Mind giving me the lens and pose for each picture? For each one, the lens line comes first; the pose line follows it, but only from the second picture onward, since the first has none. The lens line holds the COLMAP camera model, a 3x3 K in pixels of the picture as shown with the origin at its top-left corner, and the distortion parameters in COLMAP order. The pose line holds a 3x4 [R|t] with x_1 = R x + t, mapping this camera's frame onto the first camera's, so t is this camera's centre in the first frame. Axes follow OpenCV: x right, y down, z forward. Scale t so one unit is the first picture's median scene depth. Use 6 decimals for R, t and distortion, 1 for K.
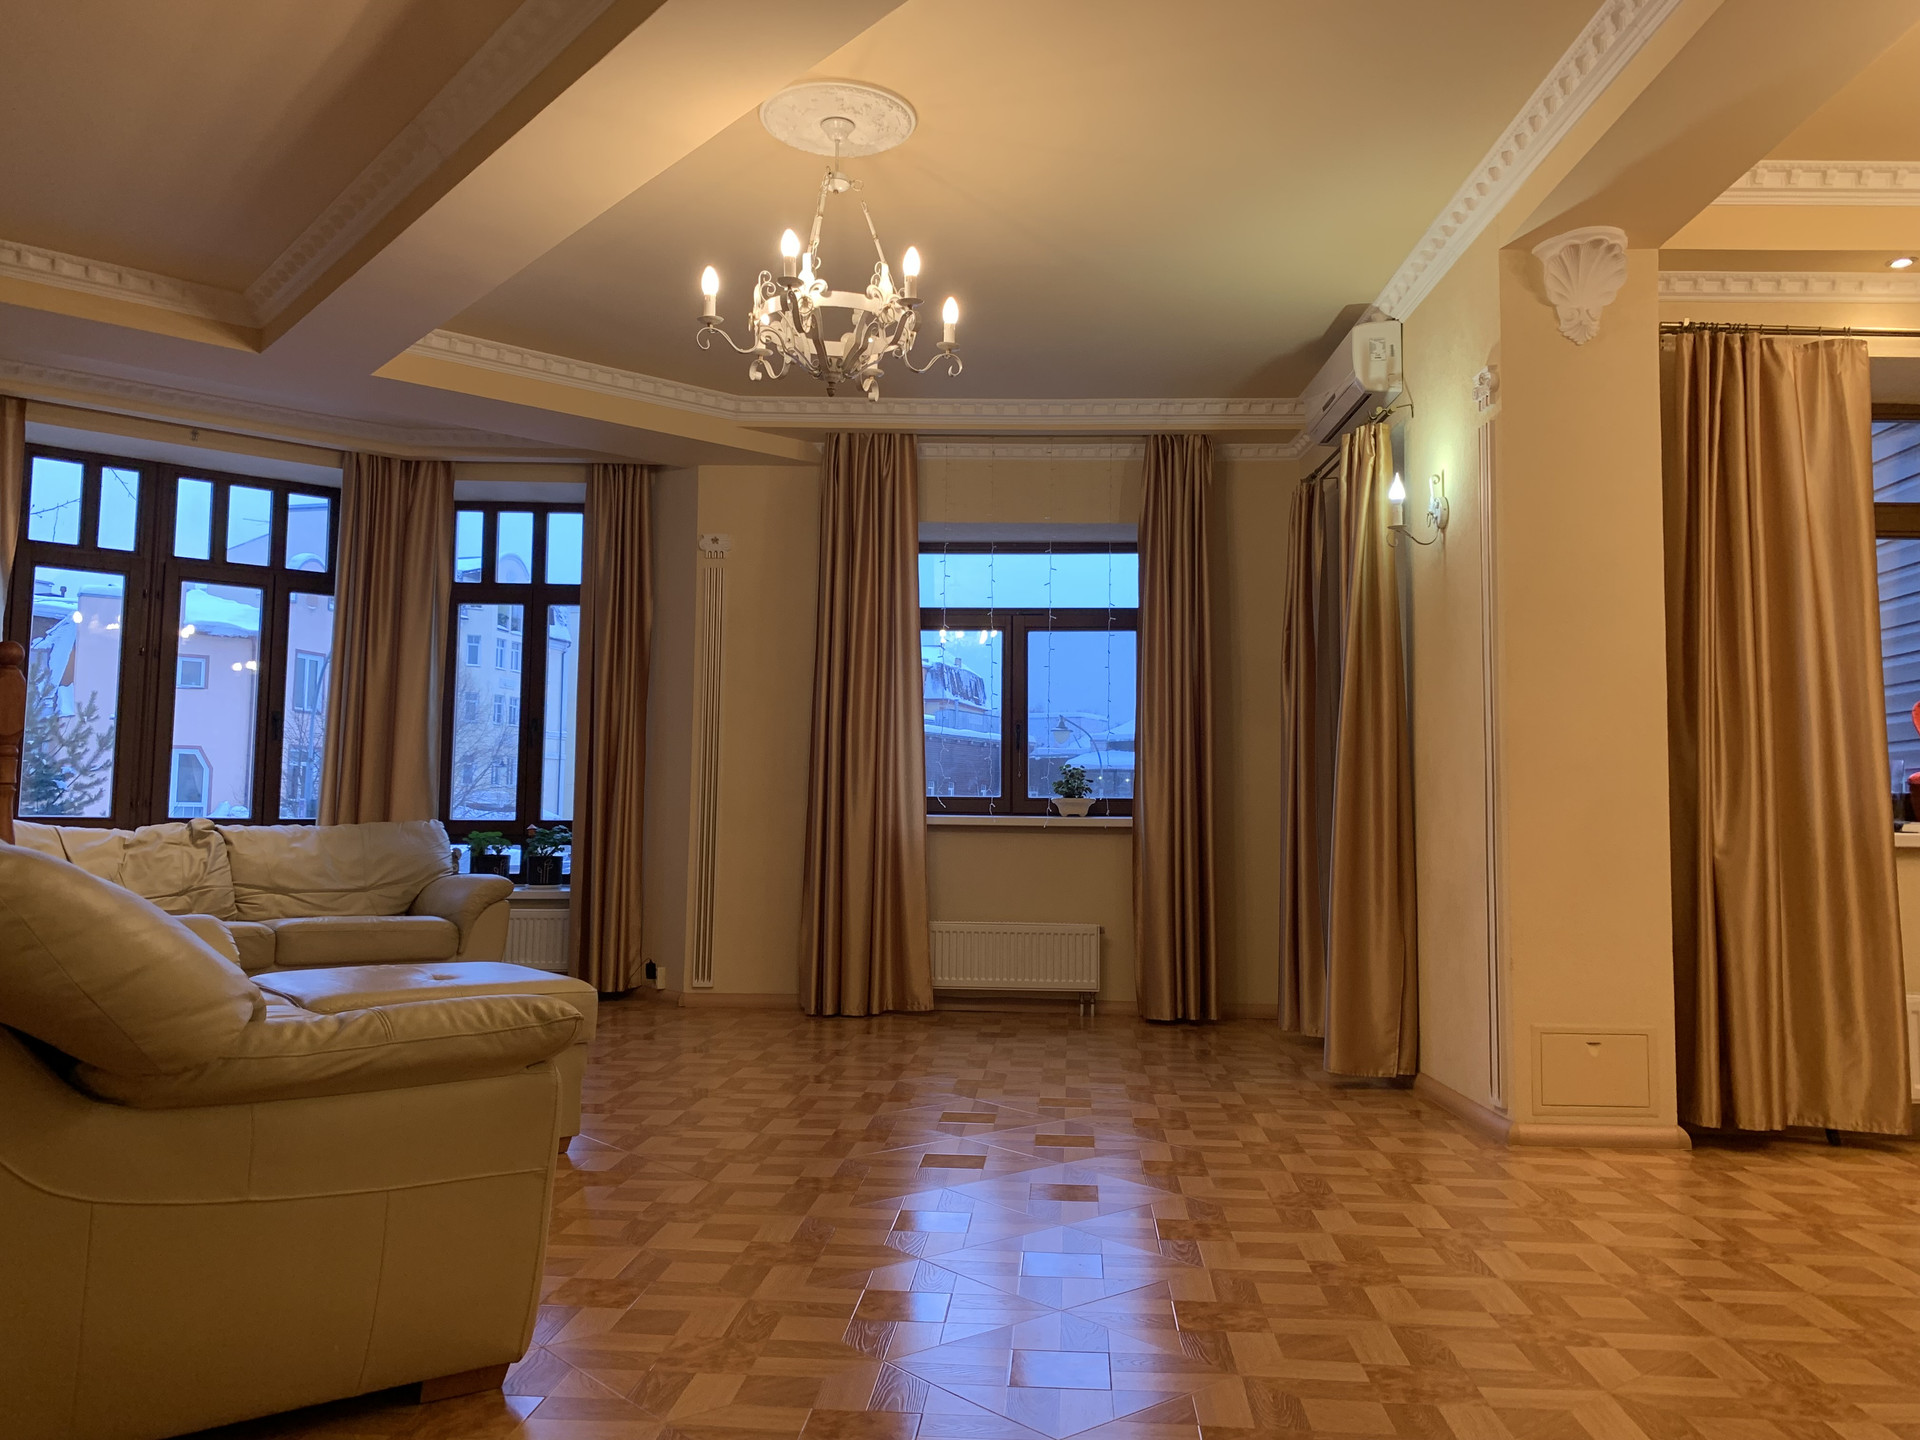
lens RADIAL K [[1459.2, 0, 958.4], [0, 1459.2, 719.2], [0, 0, 1]] dist [0.025556, -0.035368]
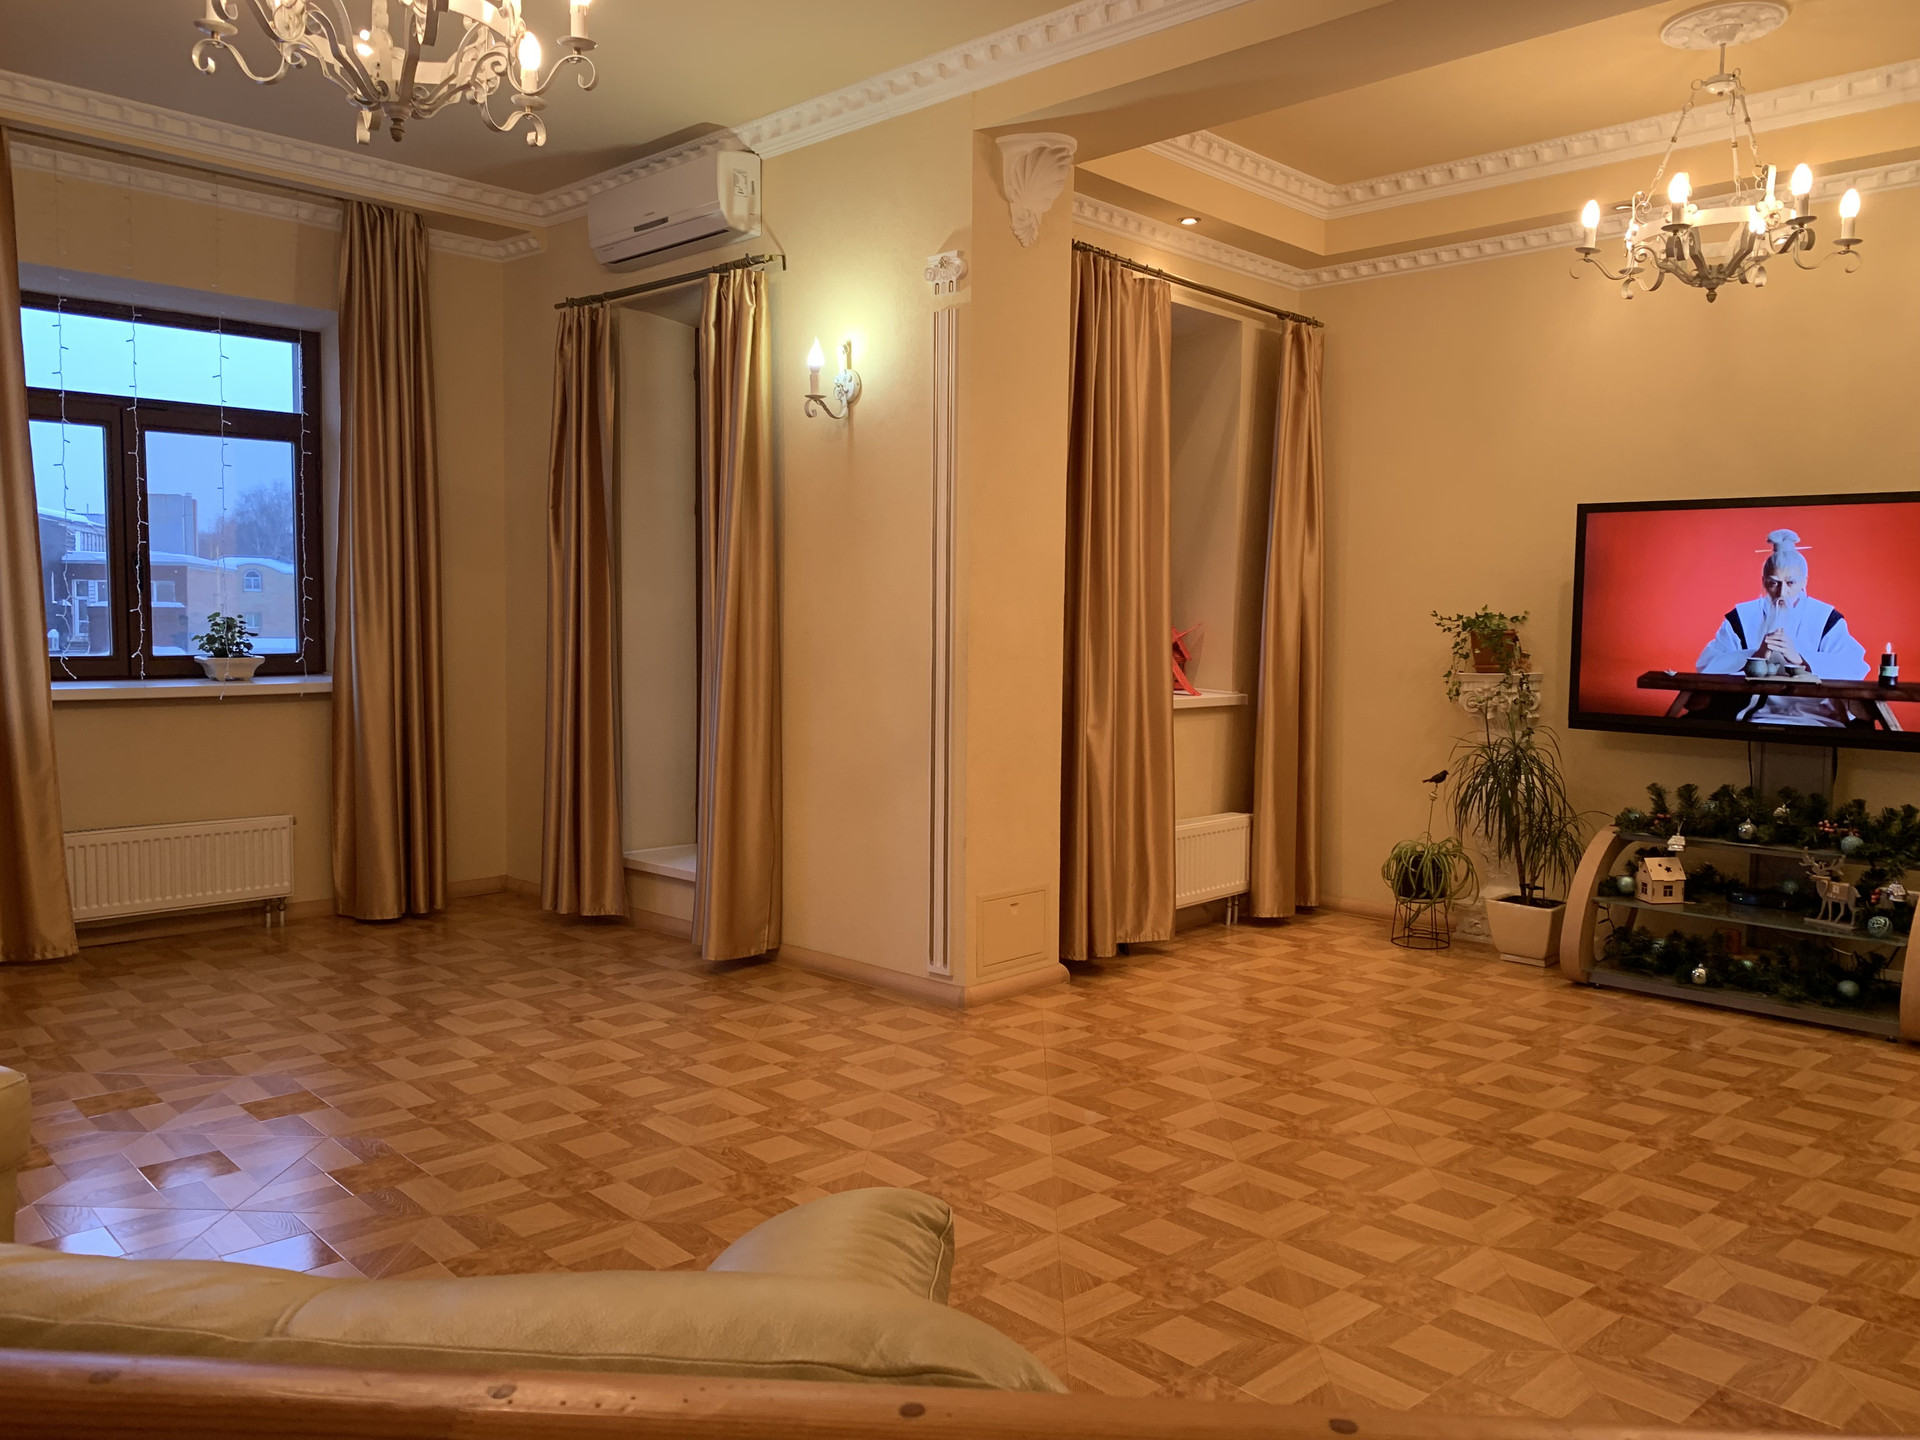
lens RADIAL K [[1459.2, 0, 953.4], [0, 1459.2, 708.1], [0, 0, 1]] dist [0.025556, -0.035368]
pose [[0.678849, -0.050344, 0.732550, -0.244730], [-0.053828, 0.991551, 0.118026, -0.032643], [-0.732303, -0.119553, 0.670403, 0.194380]]
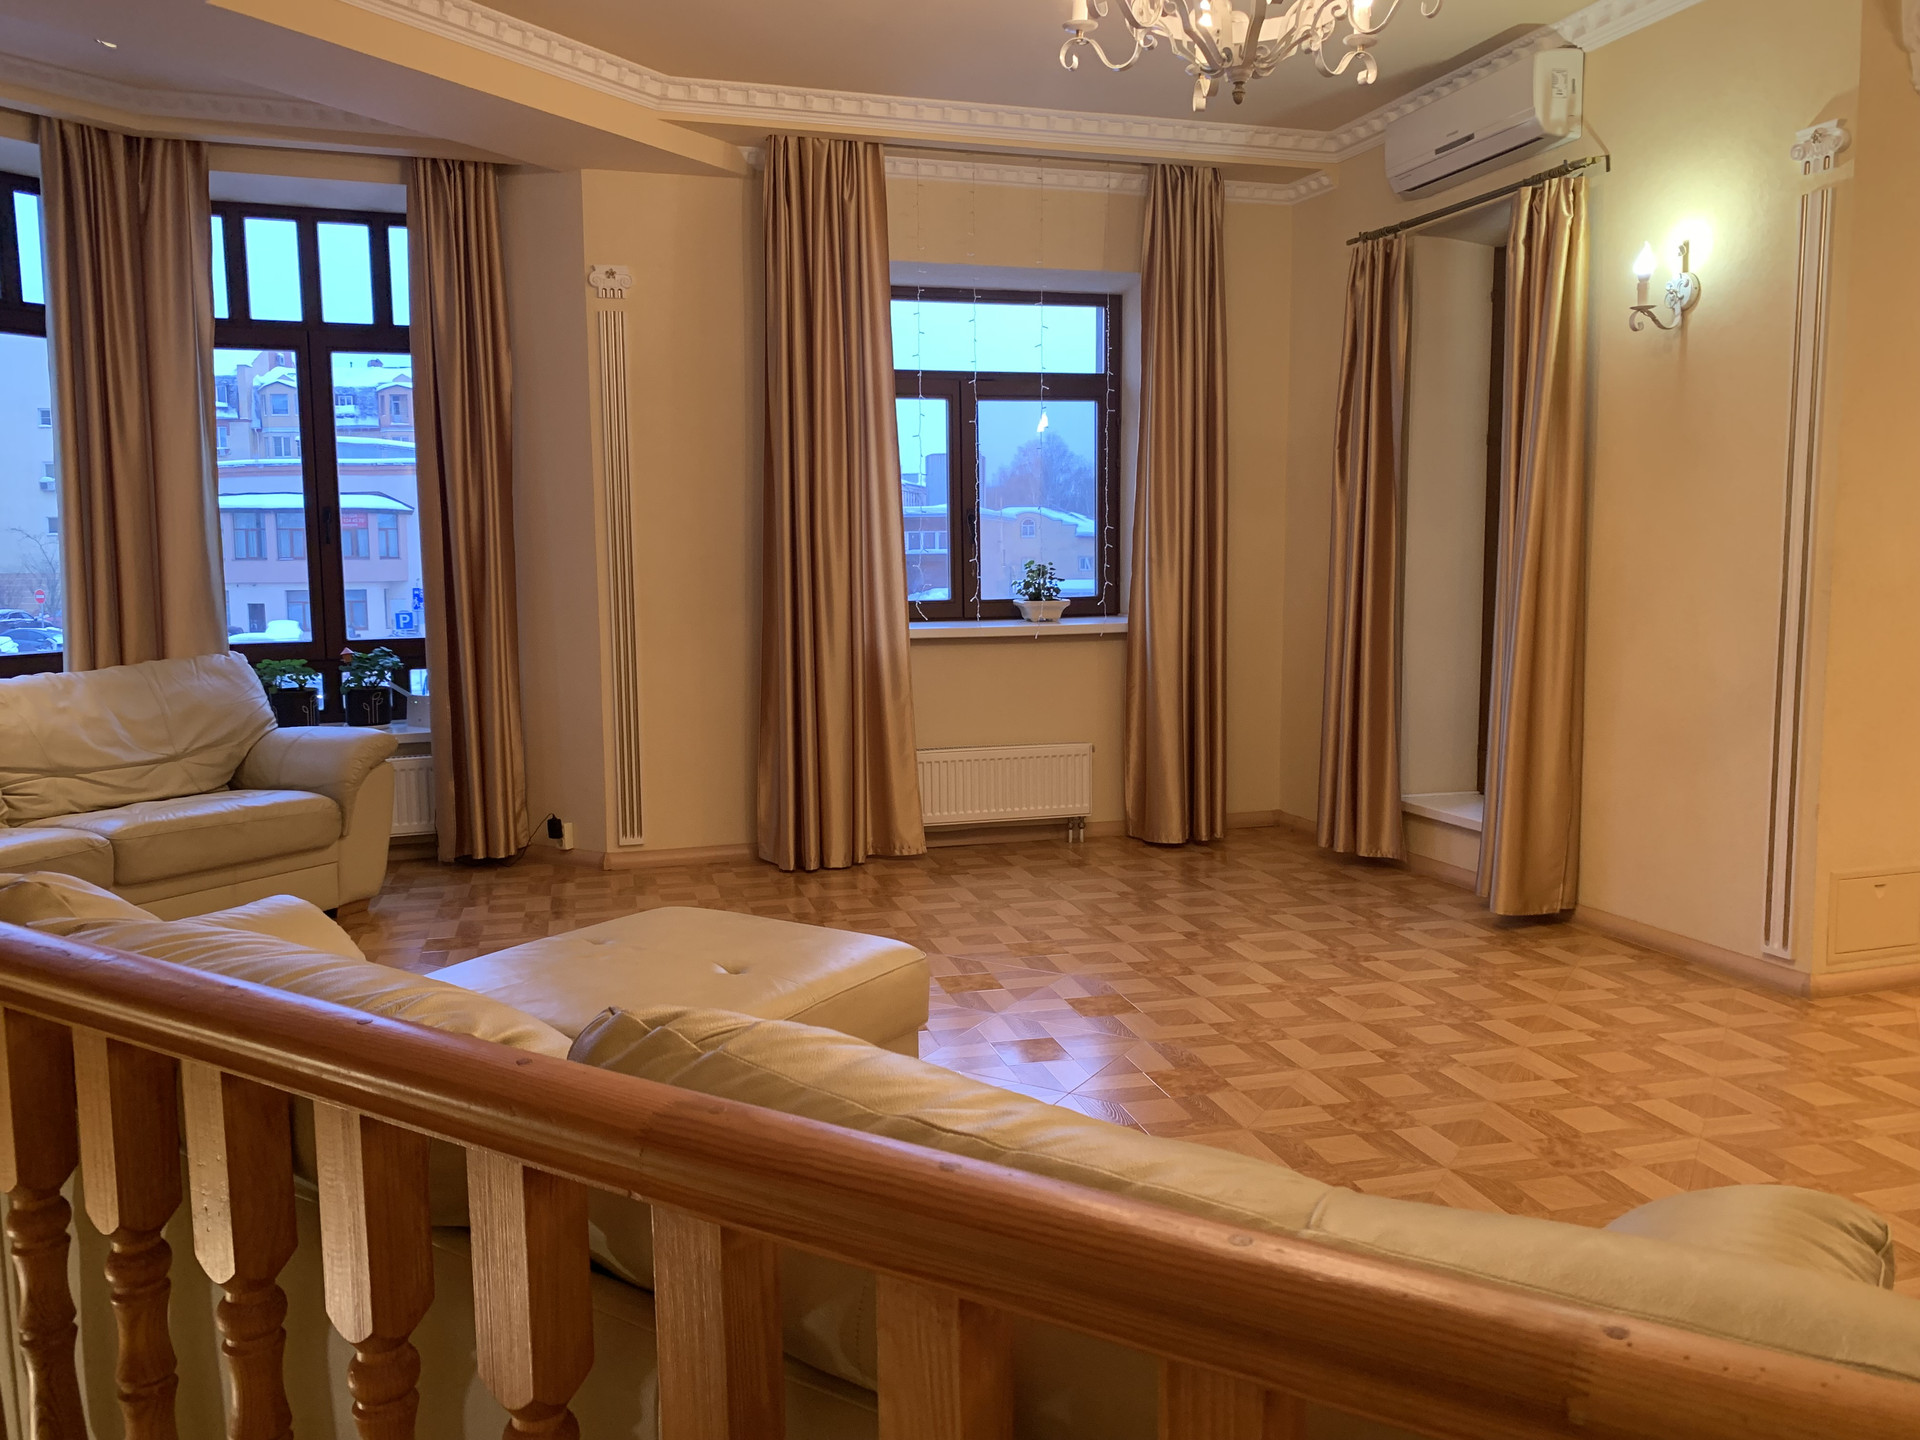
lens RADIAL K [[1459.2, 0, 937.3], [0, 1459.2, 719.5], [0, 0, 1]] dist [0.025556, -0.035368]
pose [[0.948942, -0.057104, 0.310239, -0.267149], [-0.000537, 0.983184, 0.182614, -0.035031], [-0.315450, -0.173457, 0.932954, 0.201839]]
